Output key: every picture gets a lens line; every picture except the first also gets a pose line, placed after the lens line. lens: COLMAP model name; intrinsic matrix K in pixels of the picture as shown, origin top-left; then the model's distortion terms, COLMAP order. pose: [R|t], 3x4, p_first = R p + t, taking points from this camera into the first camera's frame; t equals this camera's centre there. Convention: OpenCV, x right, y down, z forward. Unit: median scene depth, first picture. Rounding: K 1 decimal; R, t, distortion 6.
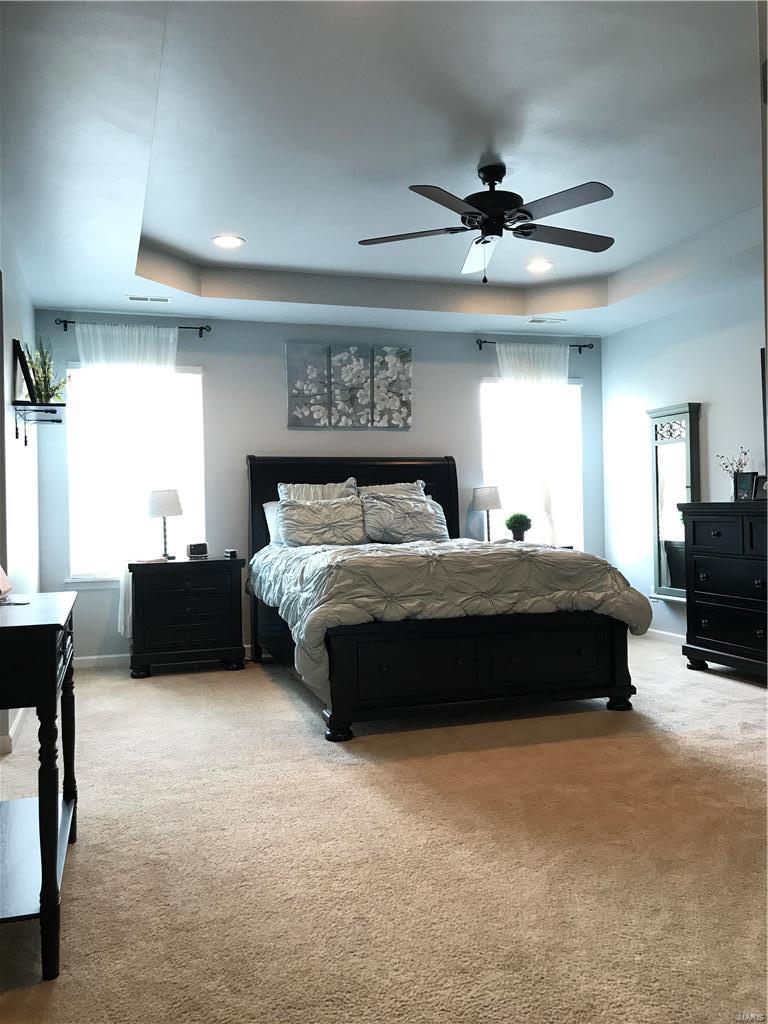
lens RADIAL K [[846.9, 0, 378.3], [0, 846.9, 503.2], [0, 0, 1]] dist [0.026604, -0.023314]
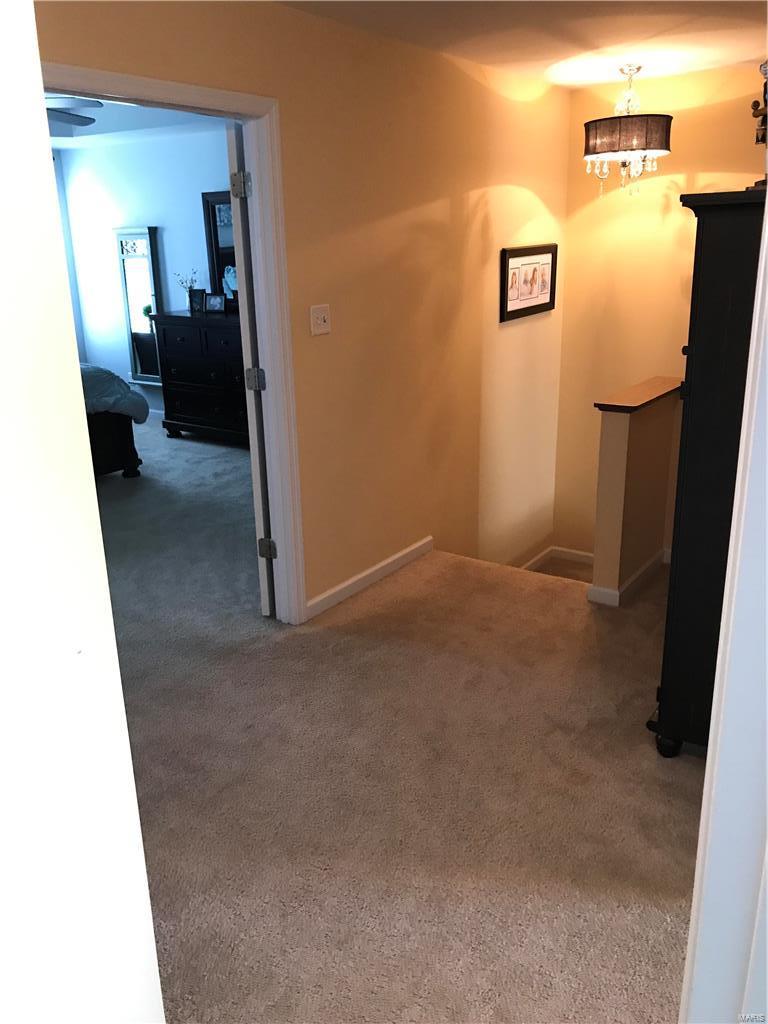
lens RADIAL K [[846.9, 0, 385.4], [0, 846.9, 511.5], [0, 0, 1]] dist [0.026604, -0.023314]
pose [[0.795864, -0.186209, 0.576131, -0.195107], [0.004795, 0.953443, 0.301535, -0.119614], [-0.605456, -0.237218, 0.759704, -0.326094]]
